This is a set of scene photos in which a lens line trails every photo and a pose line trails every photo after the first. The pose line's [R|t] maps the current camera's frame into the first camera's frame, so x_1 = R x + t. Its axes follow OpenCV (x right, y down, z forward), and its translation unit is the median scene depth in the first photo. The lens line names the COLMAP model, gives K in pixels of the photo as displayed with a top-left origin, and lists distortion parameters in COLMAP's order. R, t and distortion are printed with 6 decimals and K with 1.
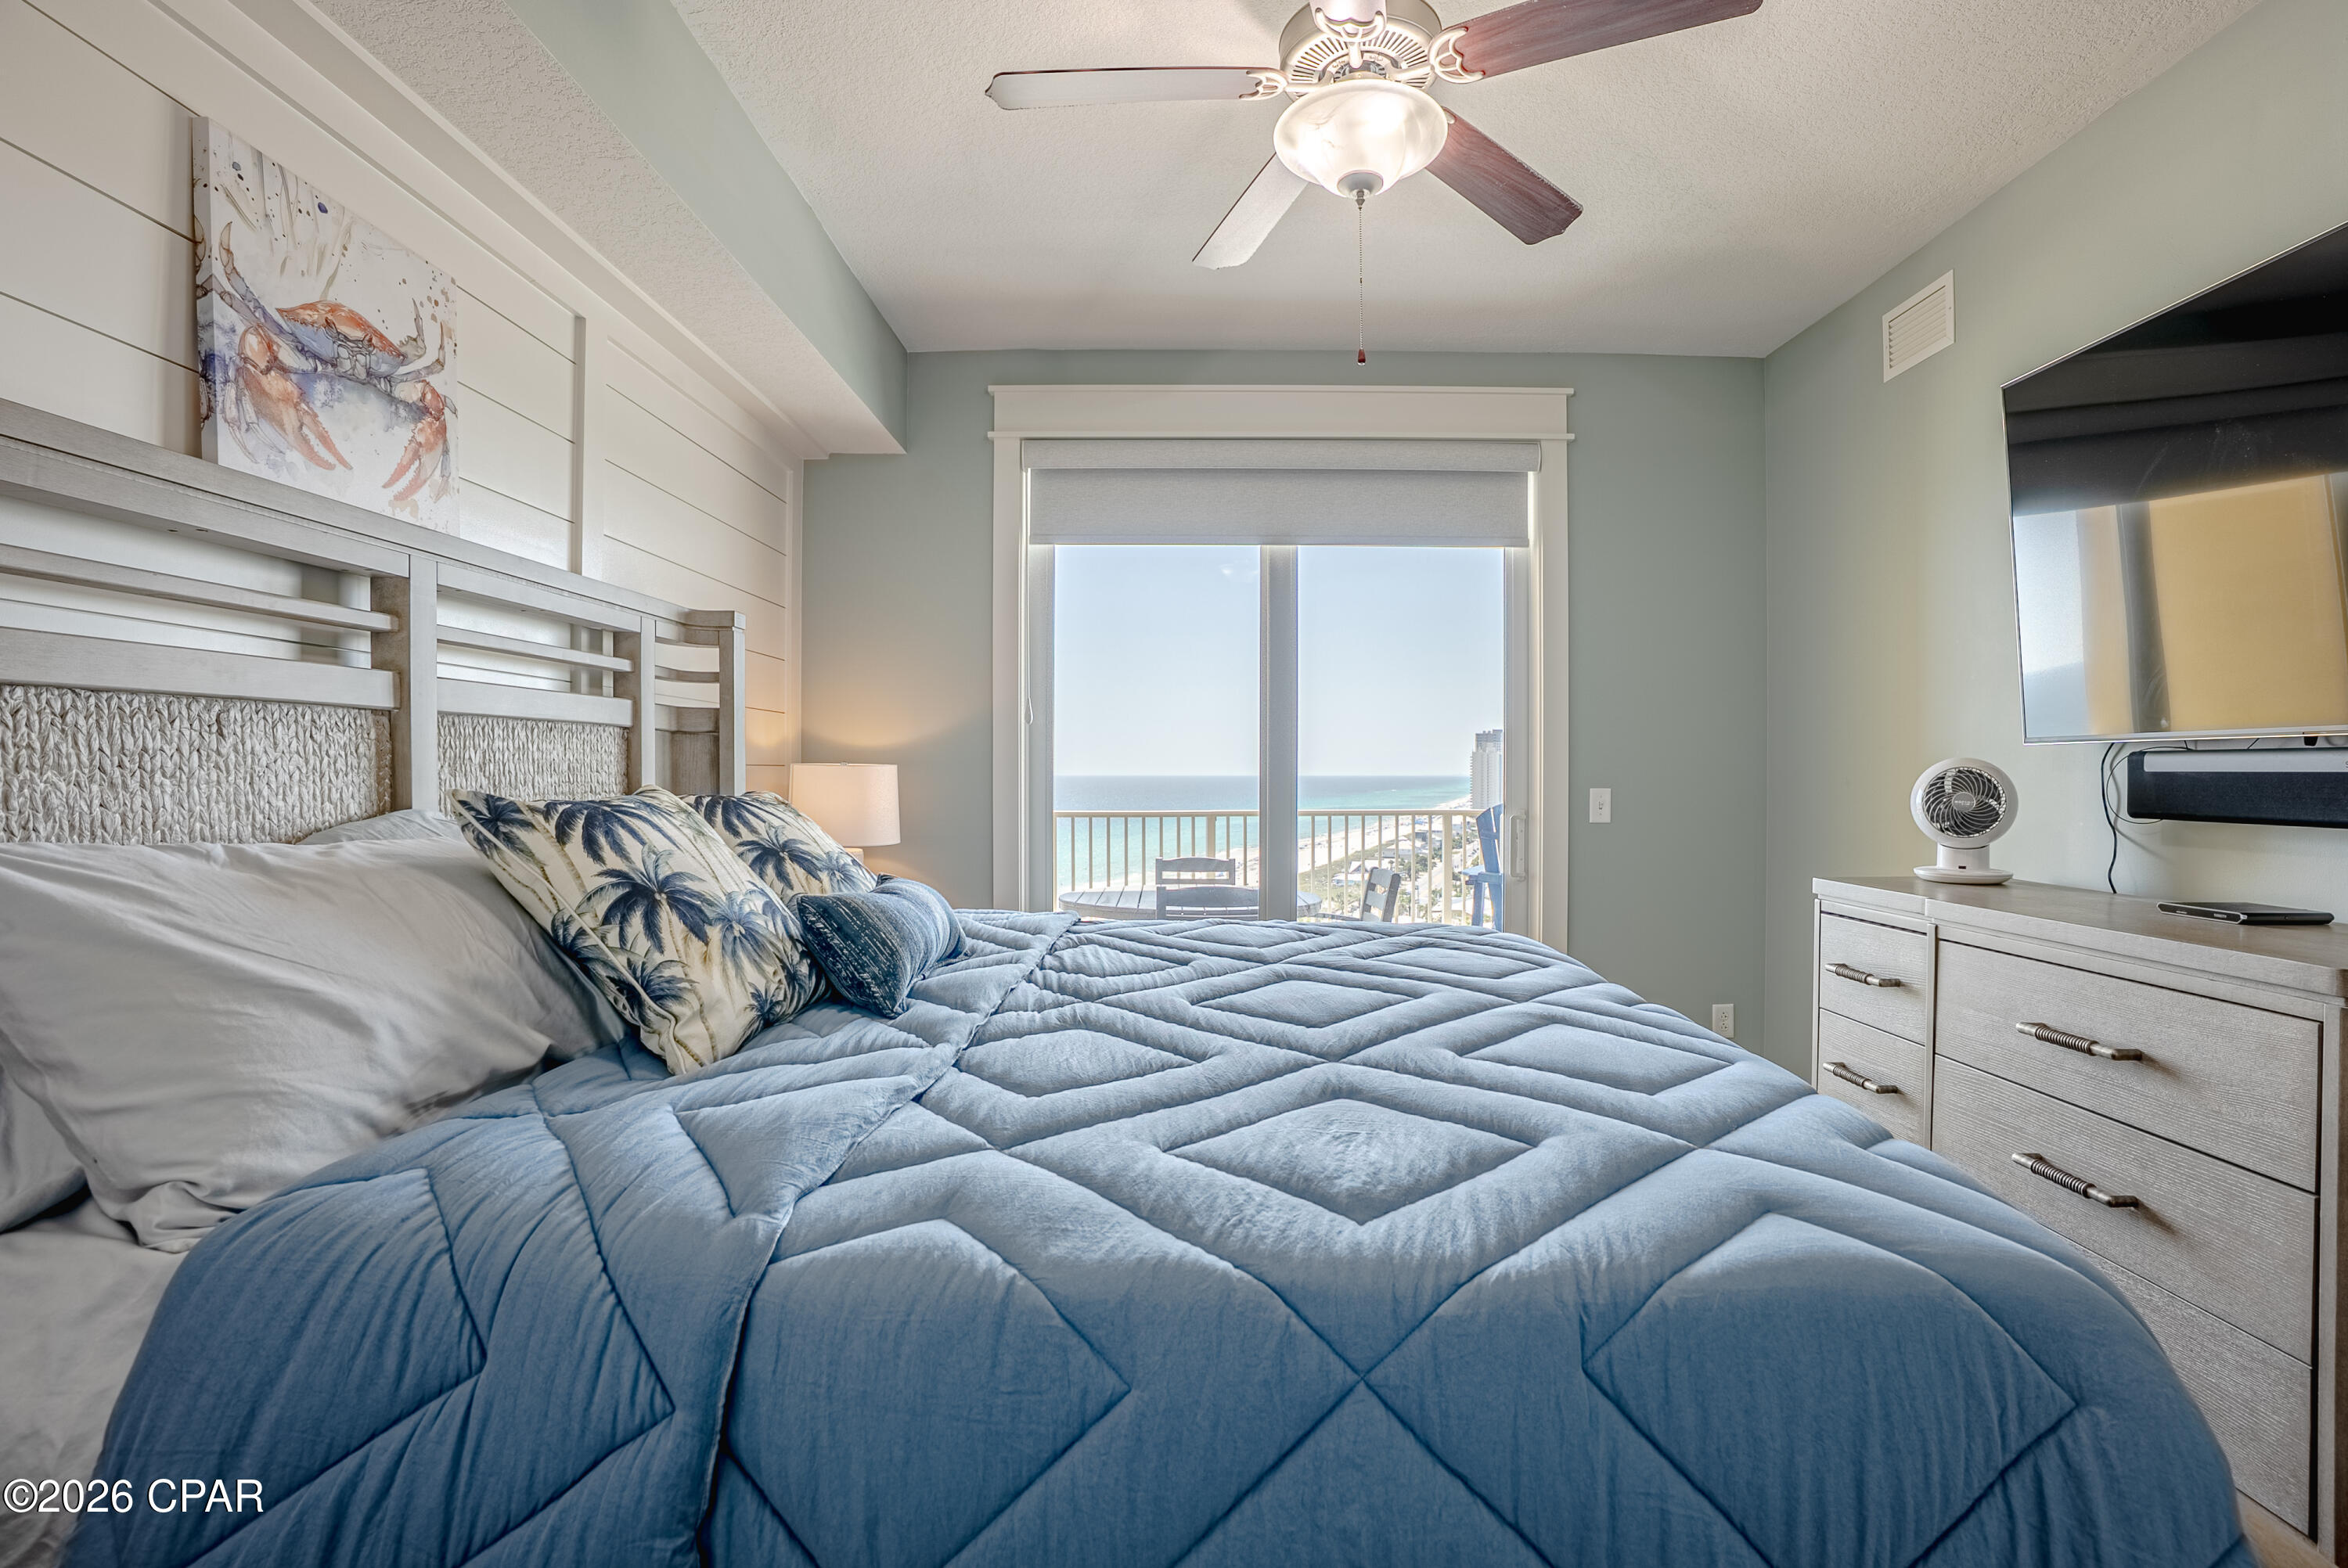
lens RADIAL K [[1096.7, 0, 1179.8], [0, 1096.7, 779.5], [0, 0, 1]] dist [-0.073021, 0.027763]
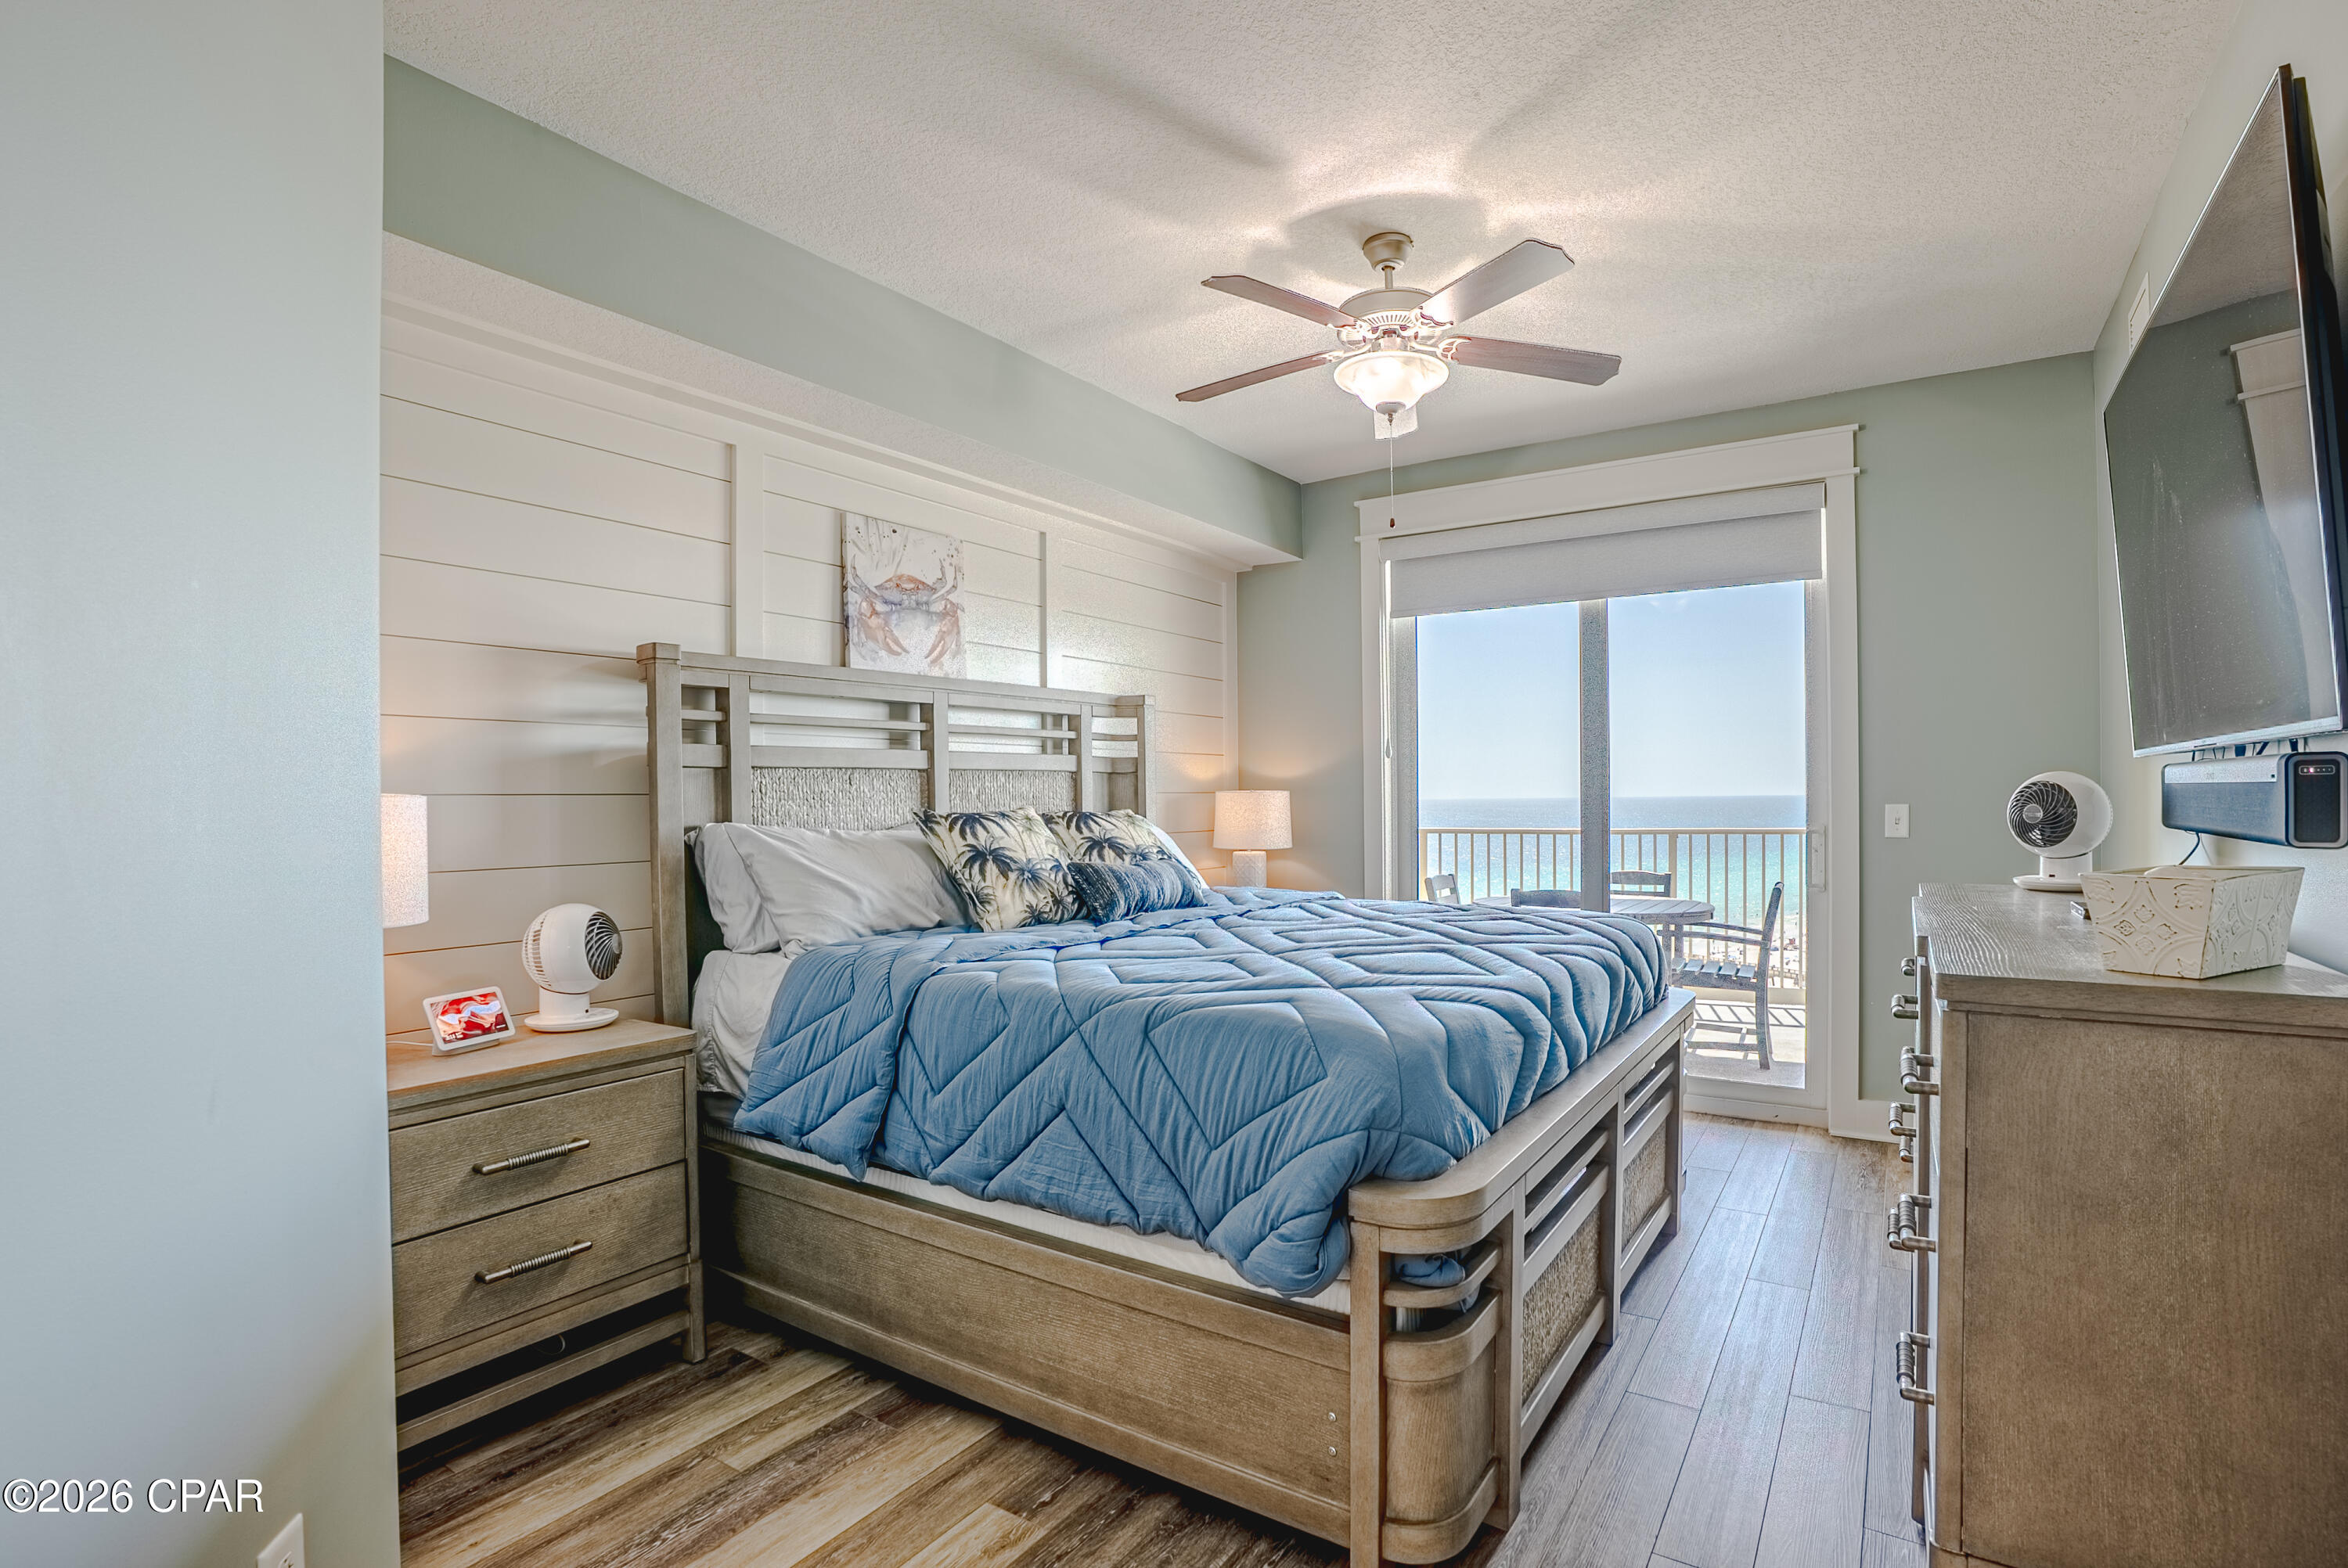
lens RADIAL K [[1097.7, 0, 1186.3], [0, 1097.7, 795.9], [0, 0, 1]] dist [-0.074070, 0.027453]
pose [[0.839053, -0.011153, -0.543935, 0.806464], [0.007798, 0.999934, -0.008474, 0.006403], [0.543993, 0.002868, 0.839085, -0.480233]]
